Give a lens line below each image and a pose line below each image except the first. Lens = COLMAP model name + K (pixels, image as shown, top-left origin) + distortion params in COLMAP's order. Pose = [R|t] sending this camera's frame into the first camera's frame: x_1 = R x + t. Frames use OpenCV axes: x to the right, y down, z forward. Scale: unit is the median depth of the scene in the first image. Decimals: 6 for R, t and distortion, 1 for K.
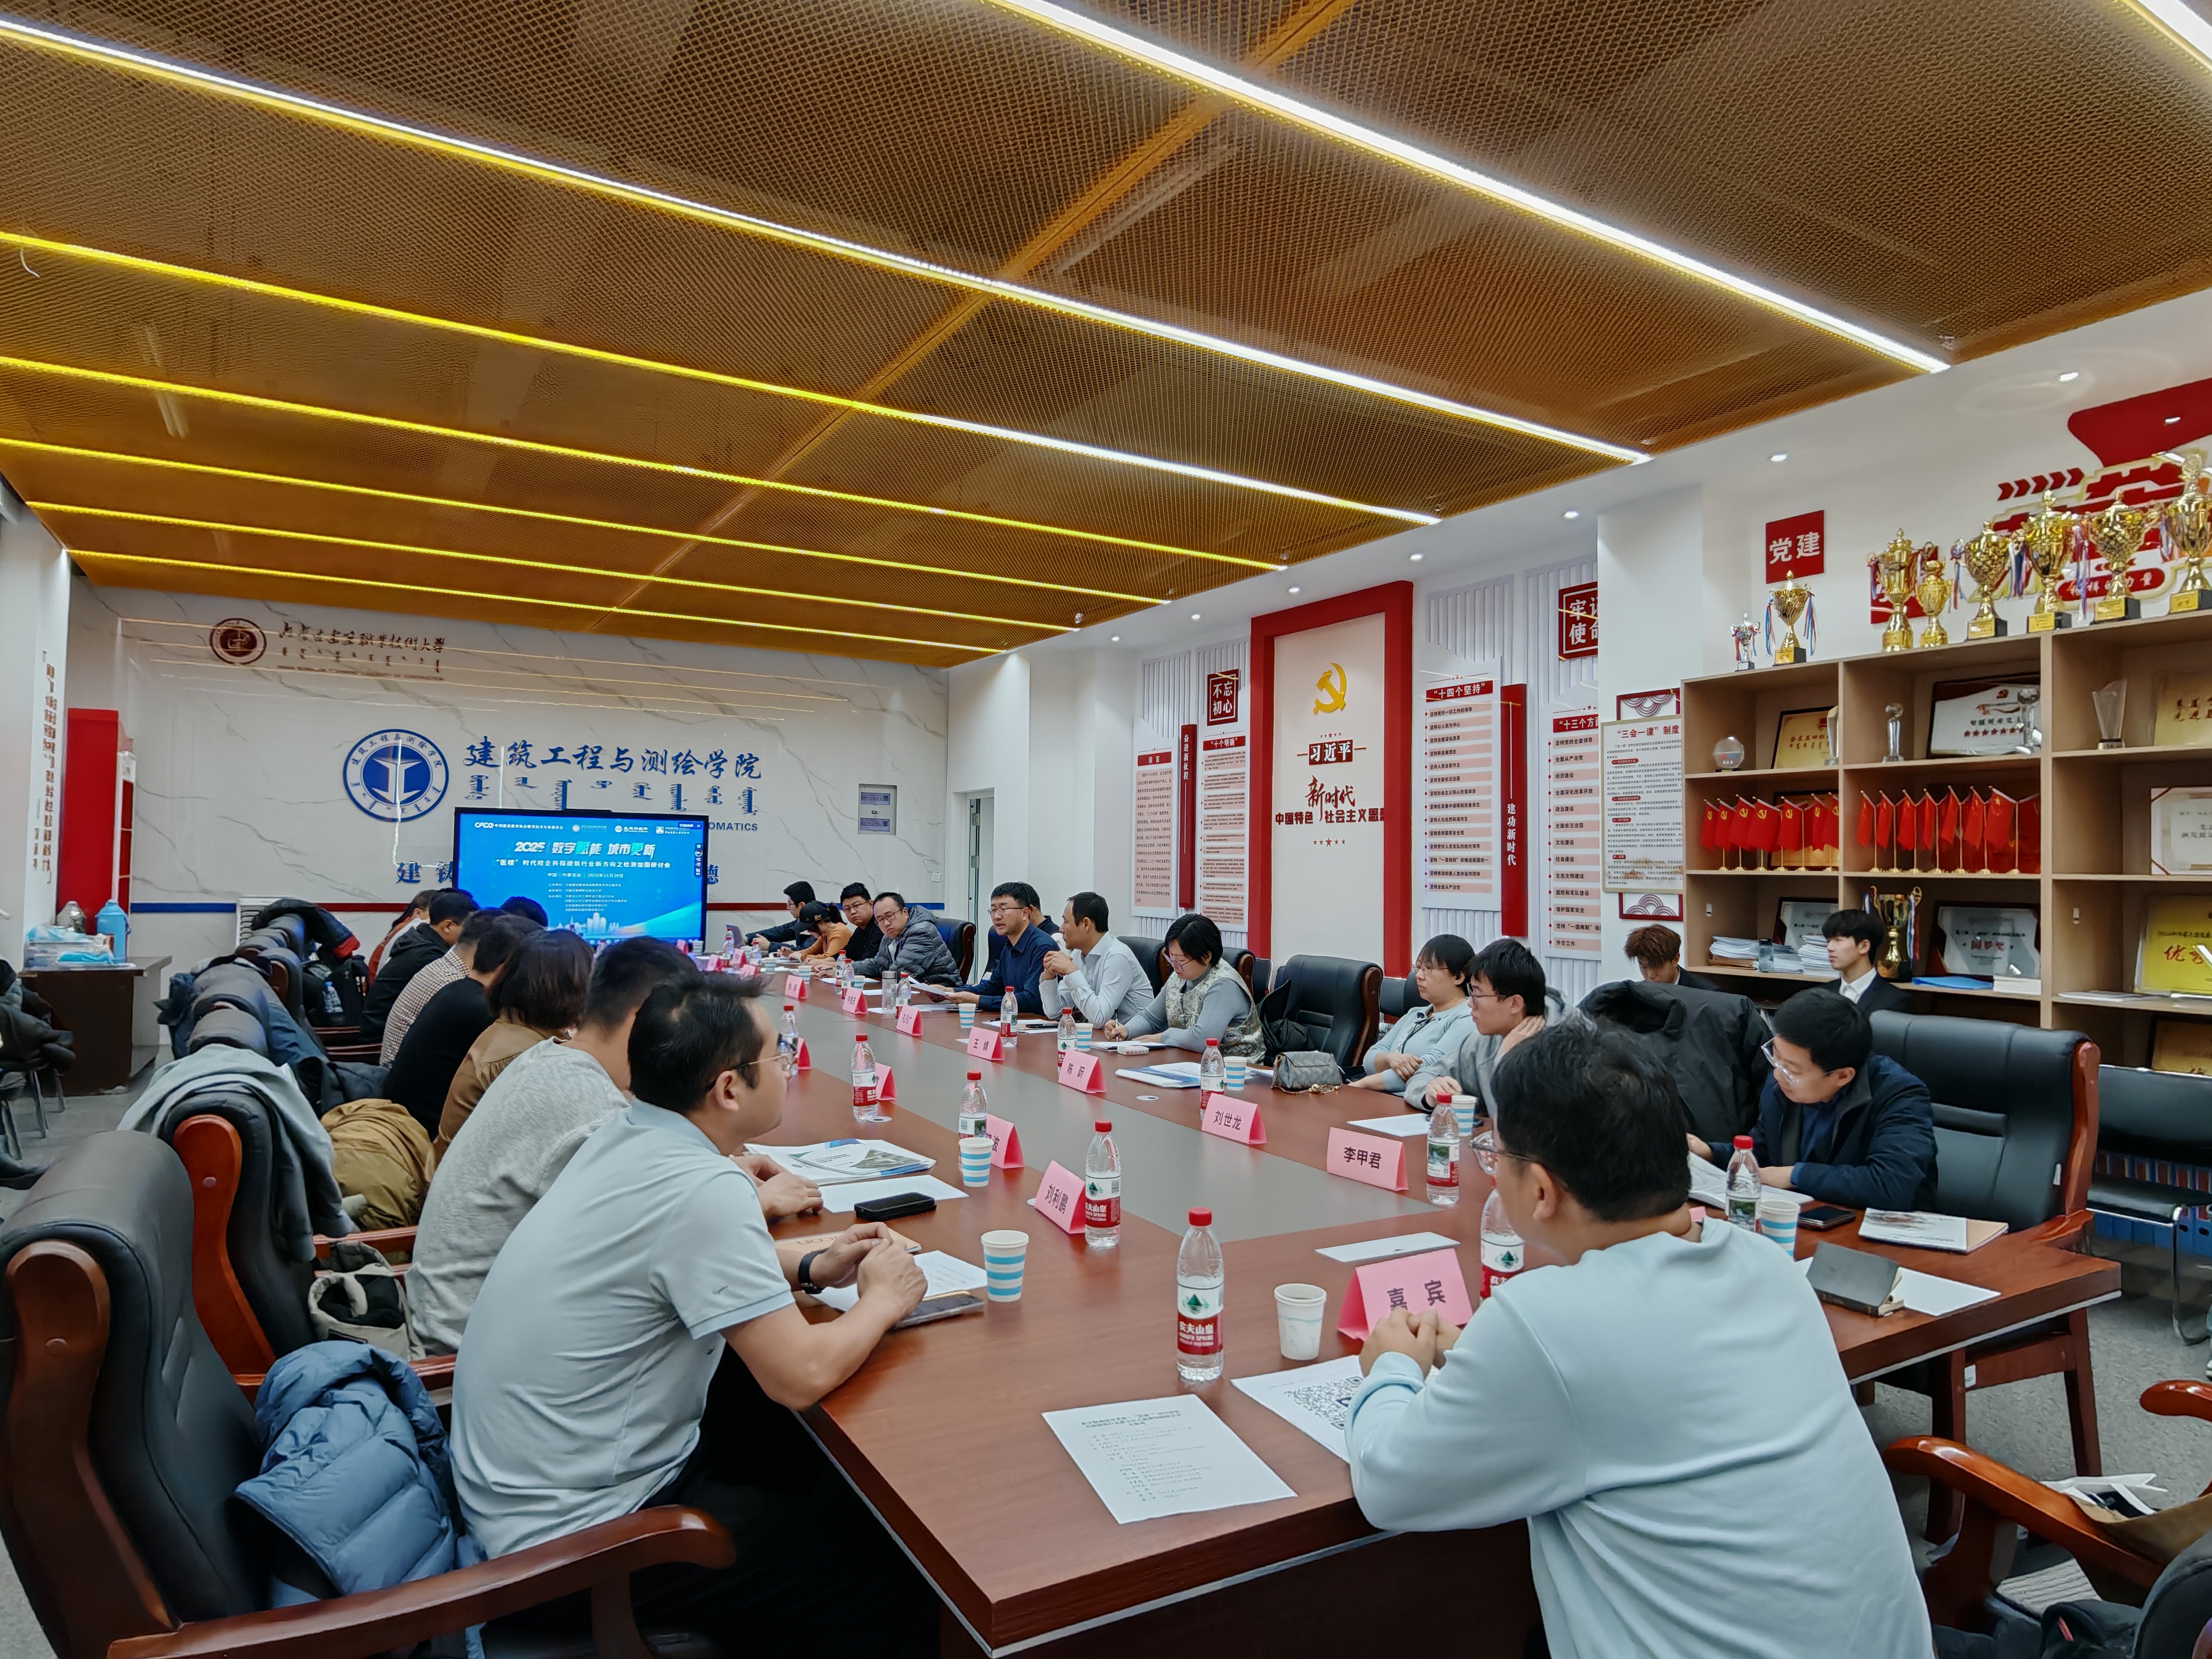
lens RADIAL K [[1275.7, 0, 1106.0], [0, 1275.7, 829.5], [0, 0, 1]] dist [0.003210, 0.000616]
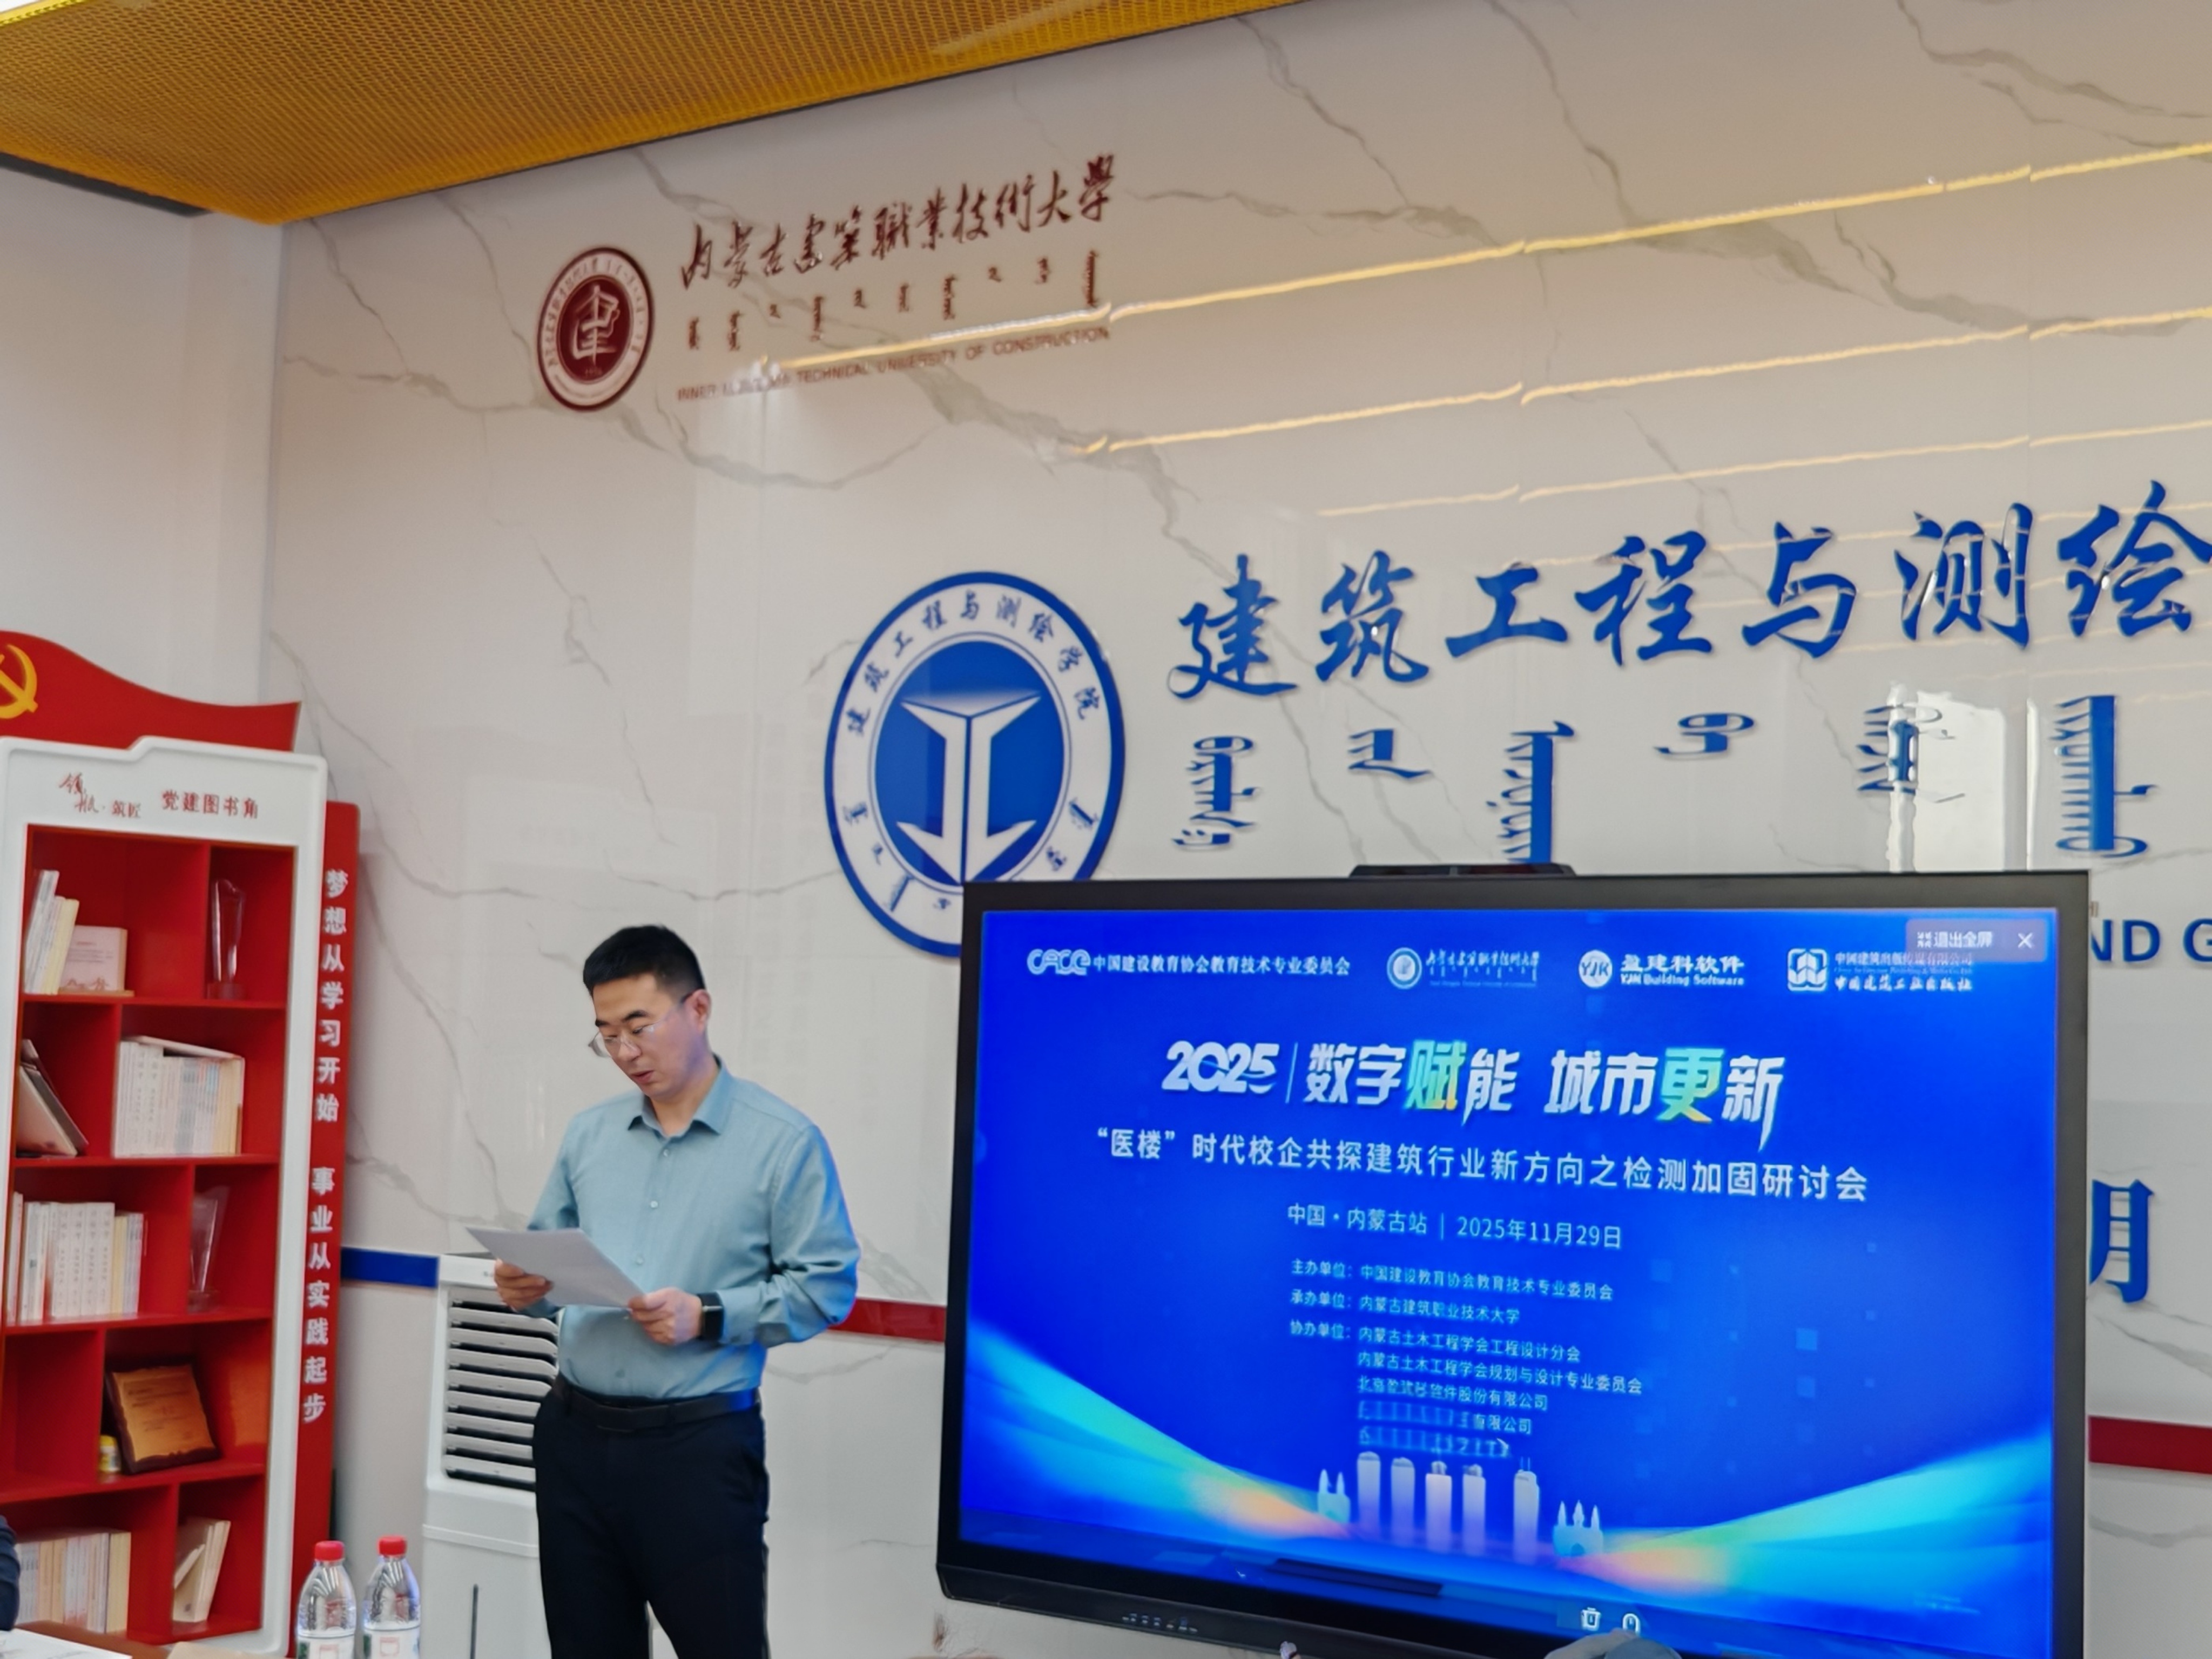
lens RADIAL K [[3102.5, 0, 1106.0], [0, 3102.5, 829.5], [0, 0, 1]] dist [0.009761, -0.050126]
pose [[0.380267, -0.067039, -0.922444, -0.011898], [0.004538, 0.997493, -0.070623, 0.010257], [0.924865, 0.022670, 0.379618, 0.766505]]
